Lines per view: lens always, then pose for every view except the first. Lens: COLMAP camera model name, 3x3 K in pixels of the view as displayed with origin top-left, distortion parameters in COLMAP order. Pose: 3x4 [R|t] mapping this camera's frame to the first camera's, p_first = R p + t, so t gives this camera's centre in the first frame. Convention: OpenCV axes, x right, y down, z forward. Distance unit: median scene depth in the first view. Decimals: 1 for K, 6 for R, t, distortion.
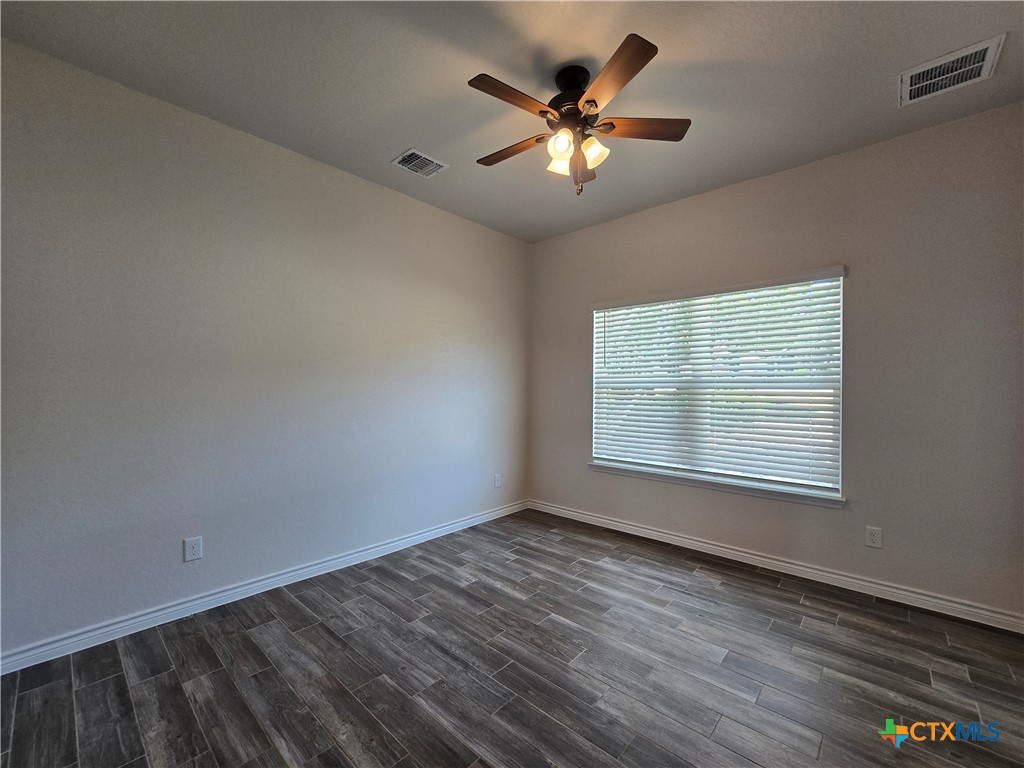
lens RADIAL K [[421.3, 0, 515.5], [0, 421.3, 385.7], [0, 0, 1]] dist [-0.007714, 0.003299]
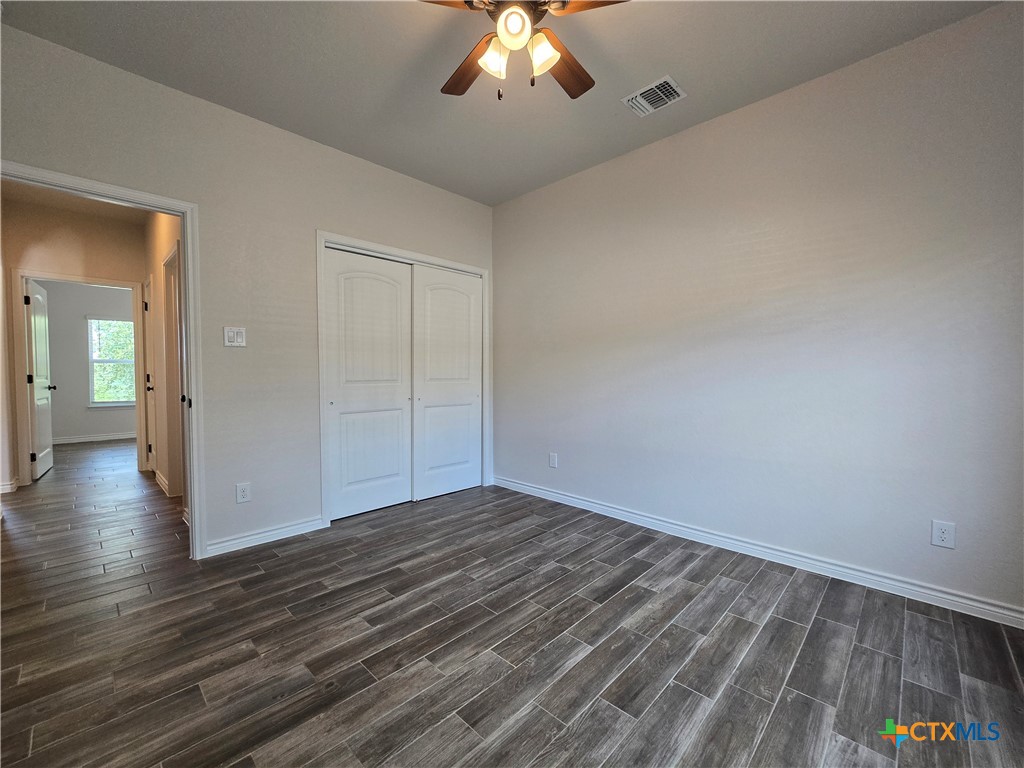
lens RADIAL K [[421.3, 0, 516.2], [0, 421.3, 384.2], [0, 0, 1]] dist [-0.007714, 0.003299]
pose [[-0.027770, 0.026749, -0.999256, 0.764384], [0.004721, 0.999634, 0.026628, 0.045067], [0.999603, -0.003978, -0.027886, 0.810708]]
